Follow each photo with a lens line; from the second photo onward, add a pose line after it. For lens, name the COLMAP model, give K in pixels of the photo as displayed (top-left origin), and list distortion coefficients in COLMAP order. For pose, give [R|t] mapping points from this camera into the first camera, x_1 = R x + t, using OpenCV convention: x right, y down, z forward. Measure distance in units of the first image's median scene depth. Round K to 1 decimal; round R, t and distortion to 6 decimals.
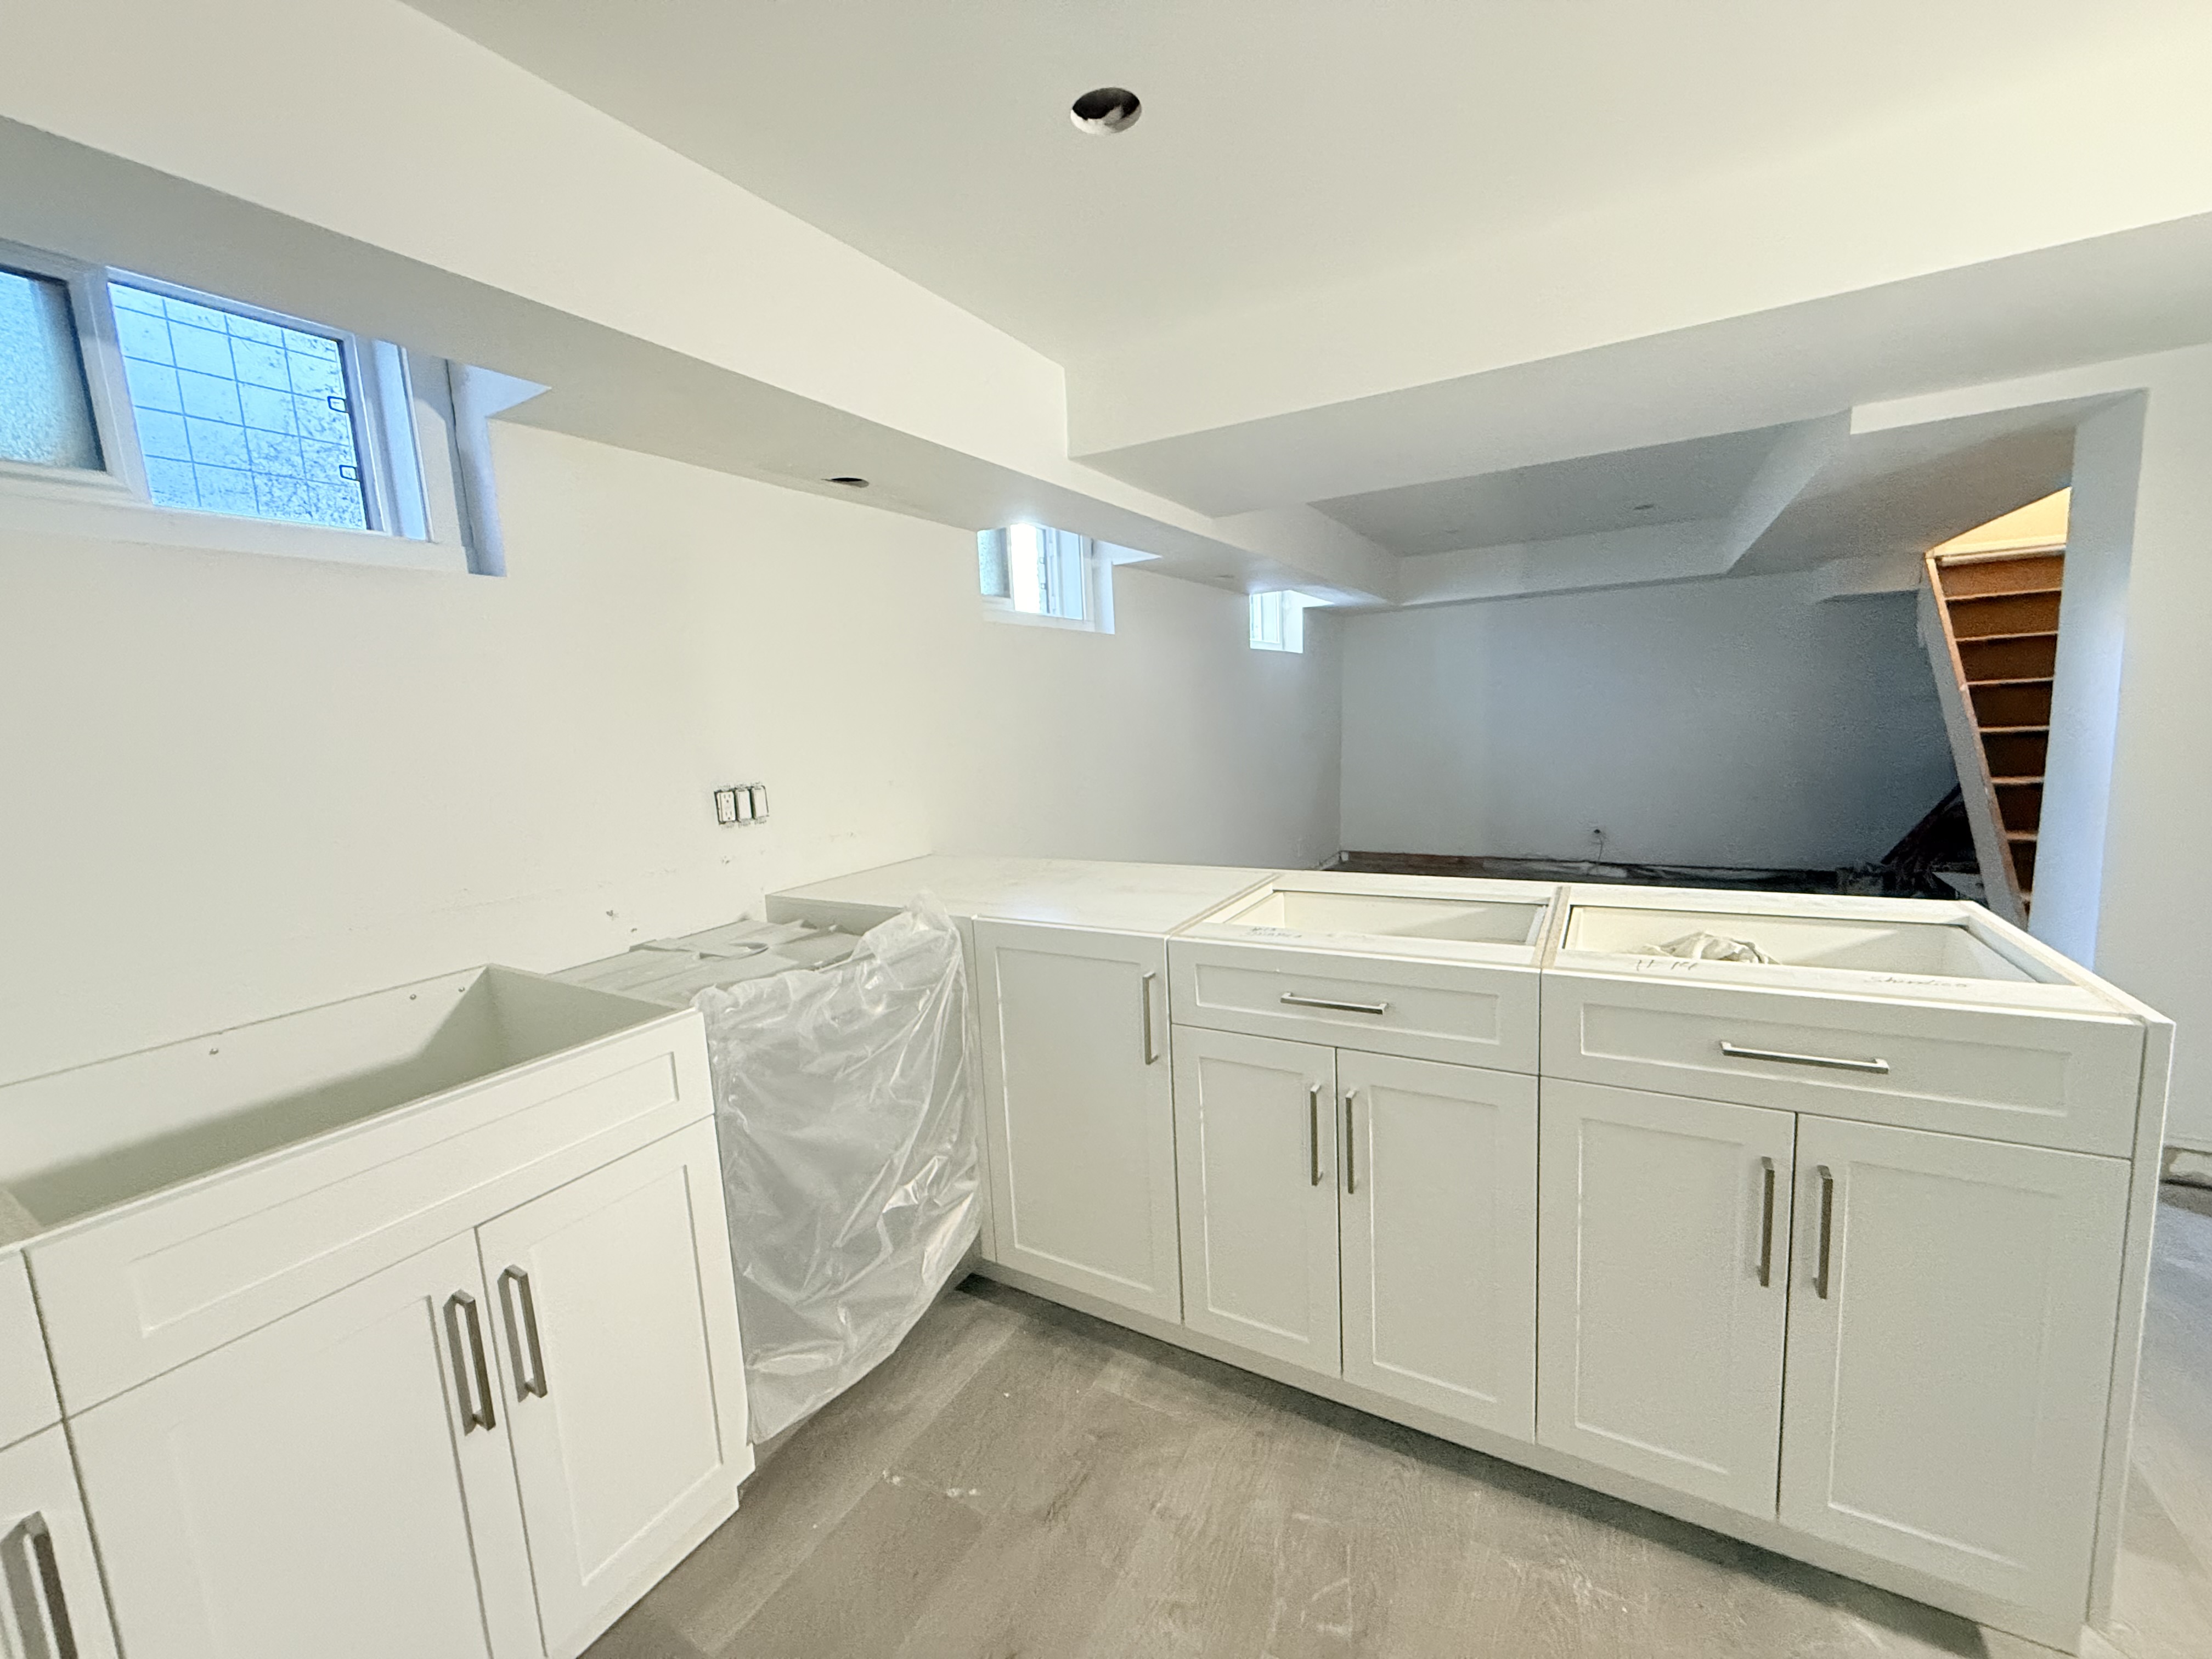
lens RADIAL K [[878.9, 0, 1106.2], [0, 878.9, 834.1], [0, 0, 1]] dist [-0.000442, 0.000786]
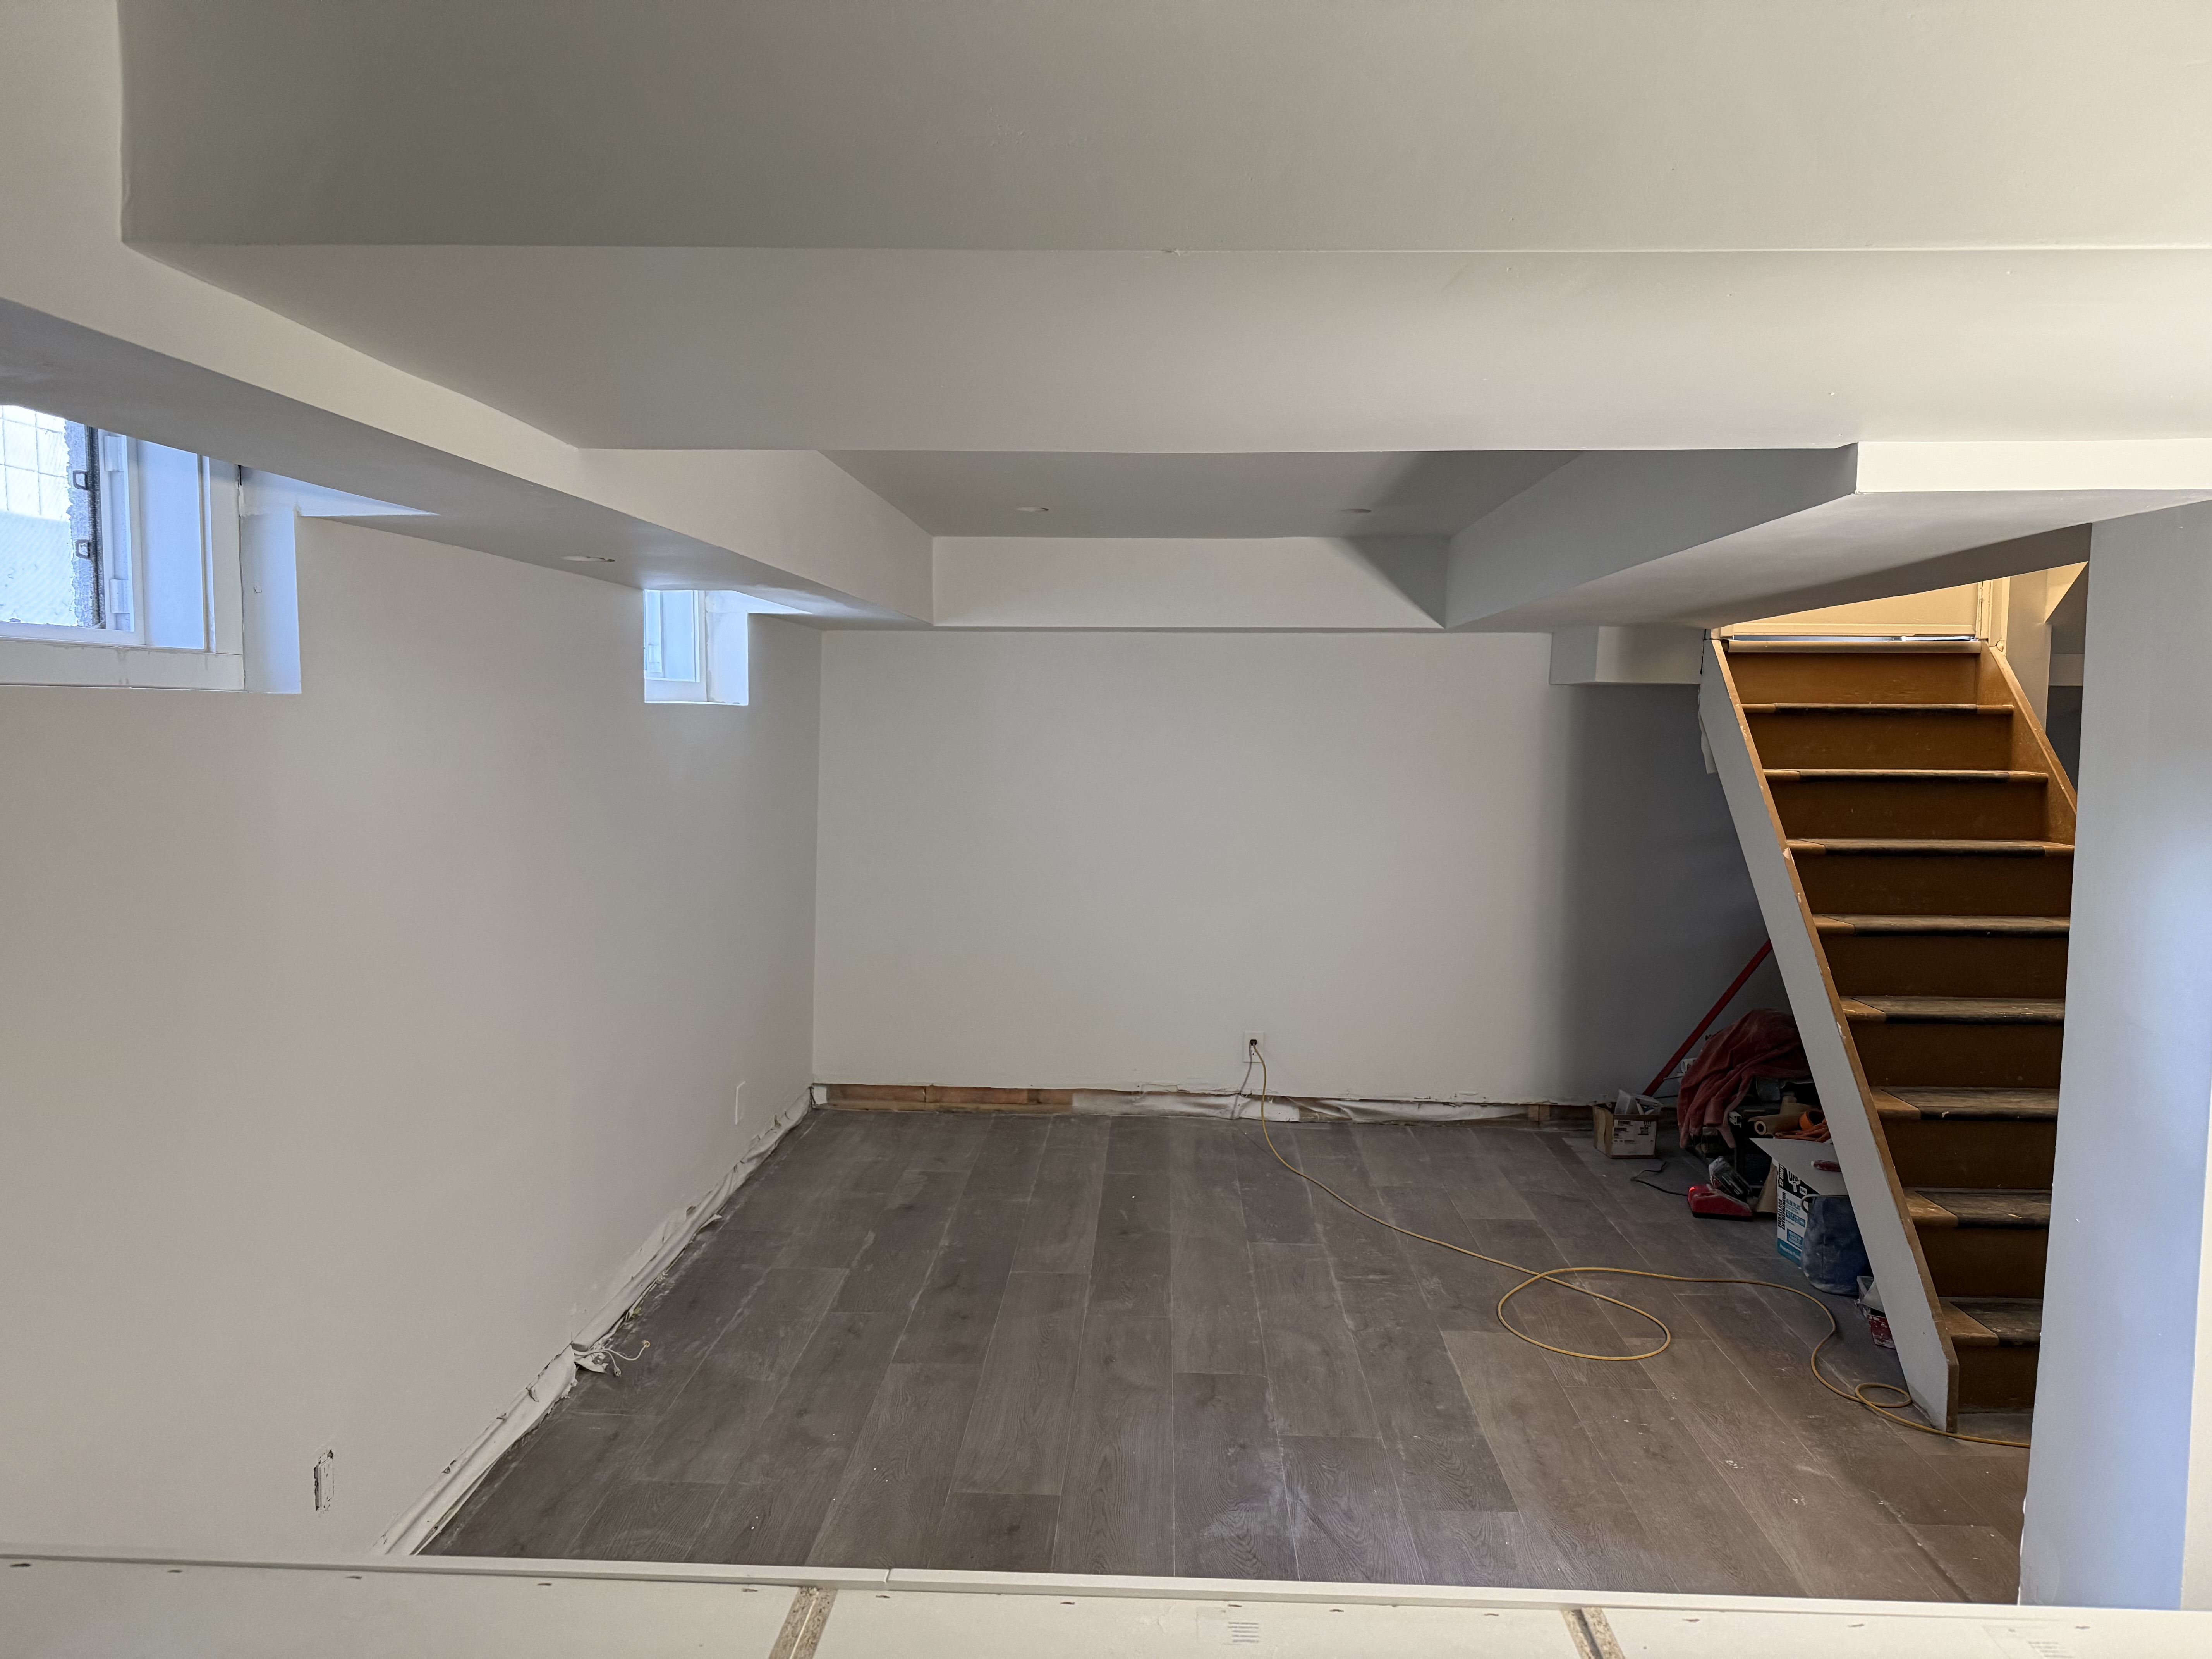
lens RADIAL K [[1556.9, 0, 1101.6], [0, 1556.9, 835.6], [0, 0, 1]] dist [0.039167, -0.025853]
pose [[0.886858, 0.023851, 0.461425, 0.002904], [0.008183, 0.997699, -0.067300, -0.095182], [-0.461969, 0.063461, 0.884623, 0.195746]]
